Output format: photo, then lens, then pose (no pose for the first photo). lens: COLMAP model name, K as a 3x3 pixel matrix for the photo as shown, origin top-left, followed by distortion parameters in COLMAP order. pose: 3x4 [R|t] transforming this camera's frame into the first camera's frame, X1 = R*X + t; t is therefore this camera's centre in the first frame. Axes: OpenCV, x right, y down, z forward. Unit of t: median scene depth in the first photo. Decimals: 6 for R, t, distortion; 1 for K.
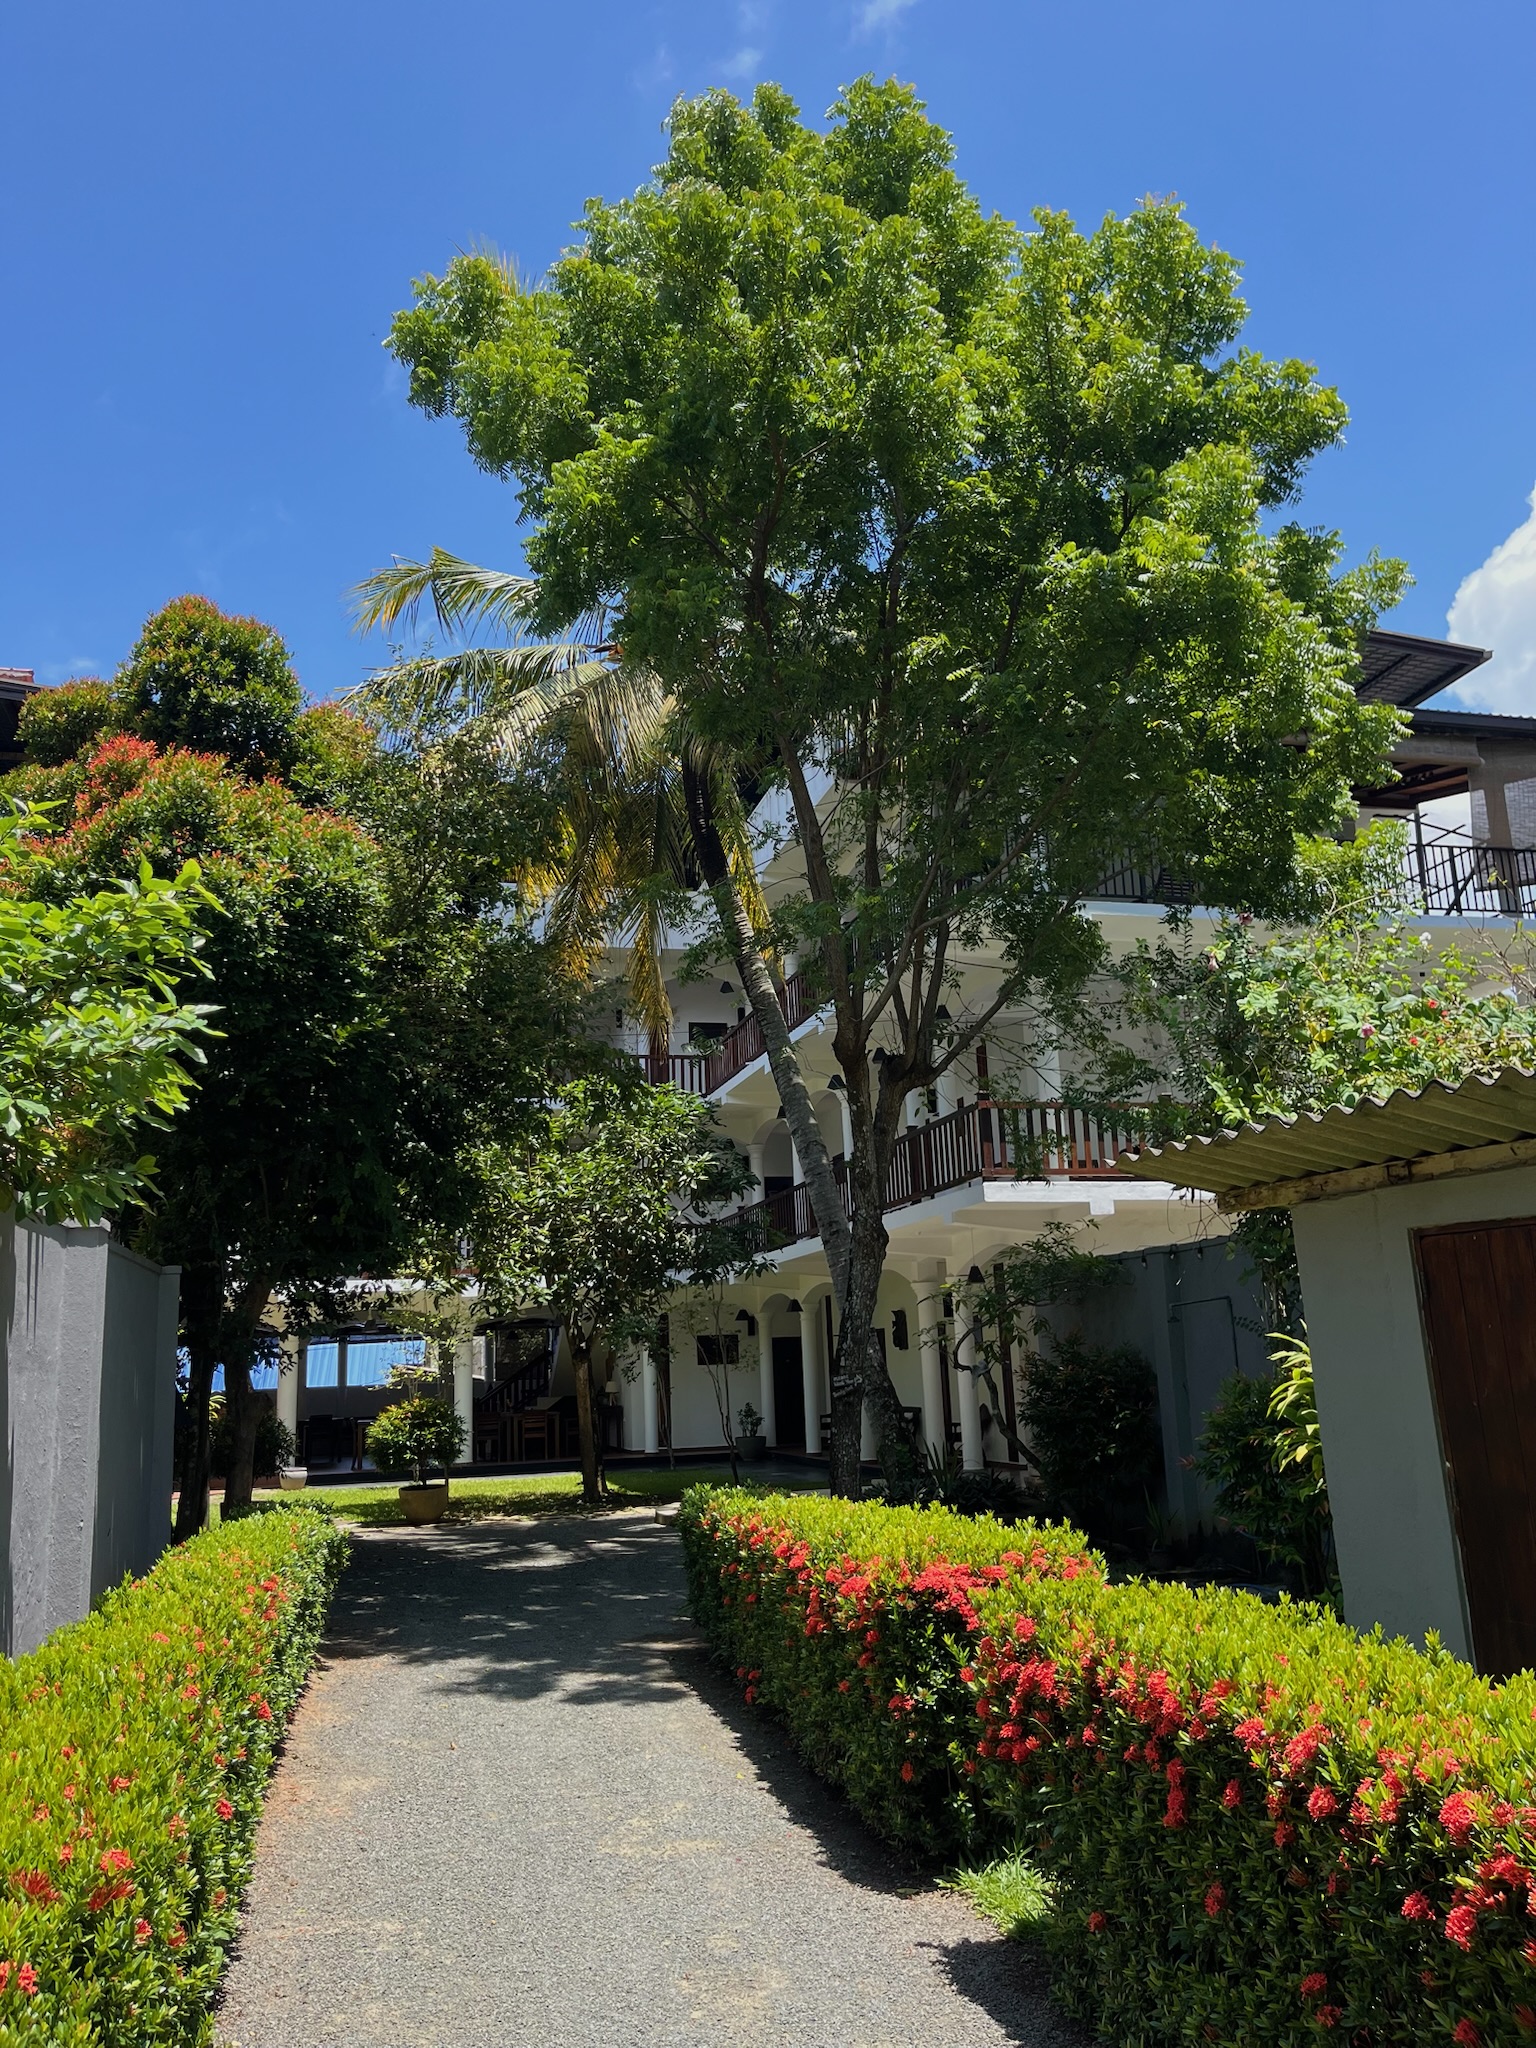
lens RADIAL K [[1548.7, 0, 763.2], [0, 1548.7, 1015.0], [0, 0, 1]] dist [0.043855, -0.077059]
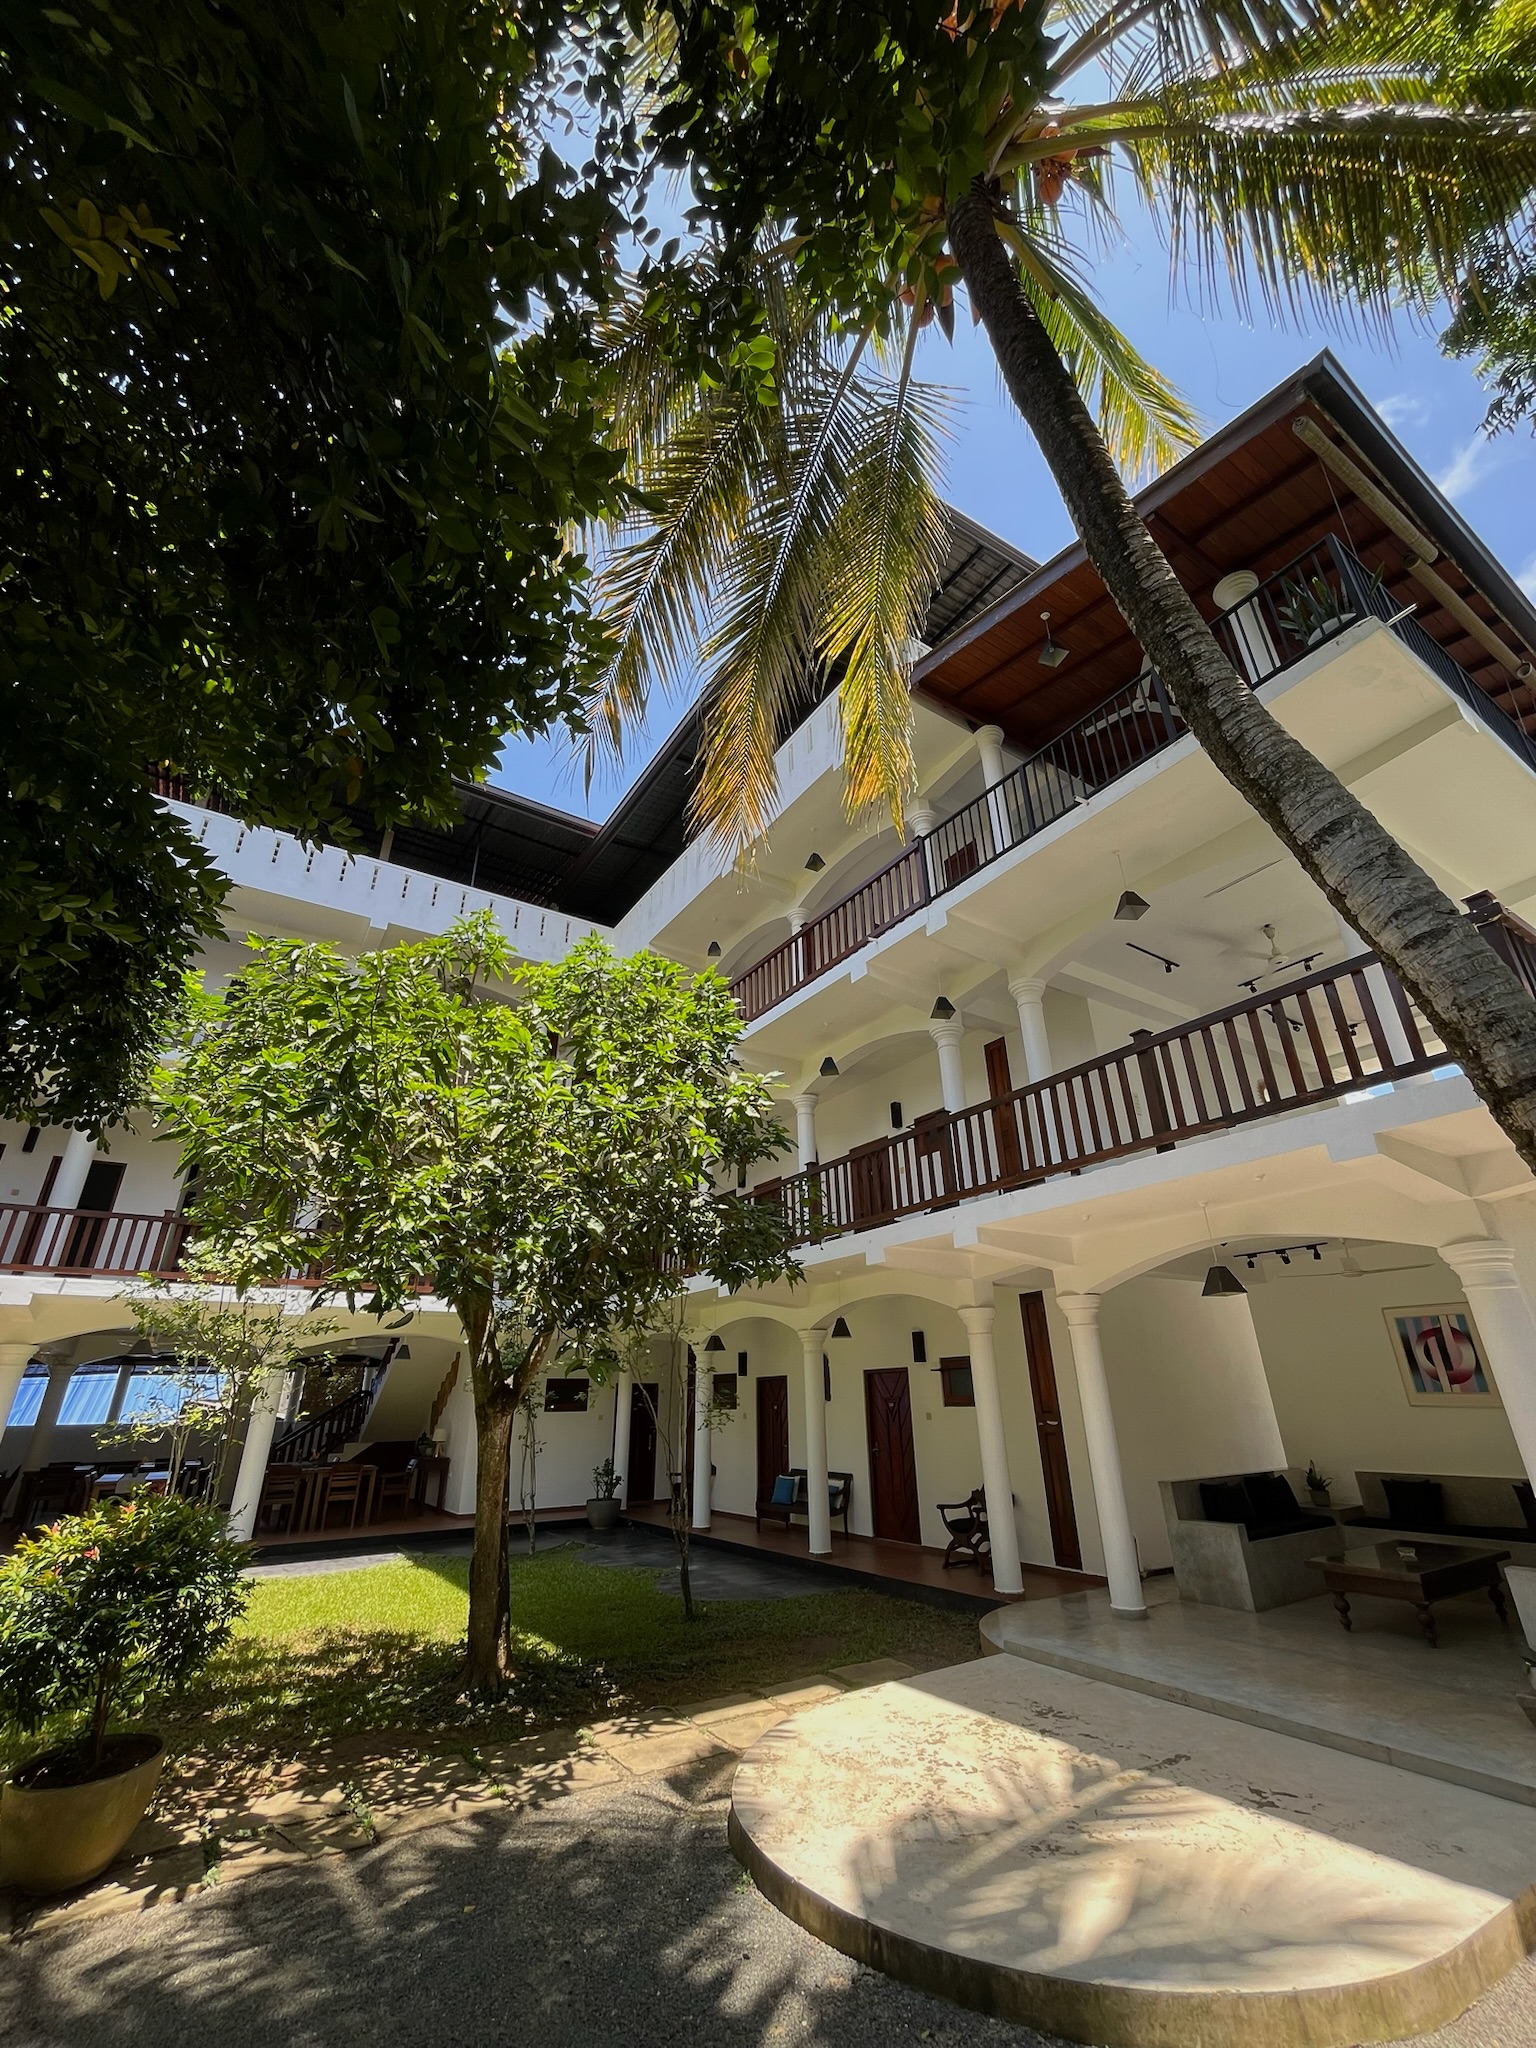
lens RADIAL K [[834.2, 0, 777.9], [0, 834.2, 1017.3], [0, 0, 1]] dist [-0.002575, -0.000912]
pose [[0.946308, 0.158629, 0.281669, -0.112183], [-0.093929, 0.968658, -0.229955, 0.123502], [-0.309318, 0.191152, 0.931549, 0.562284]]
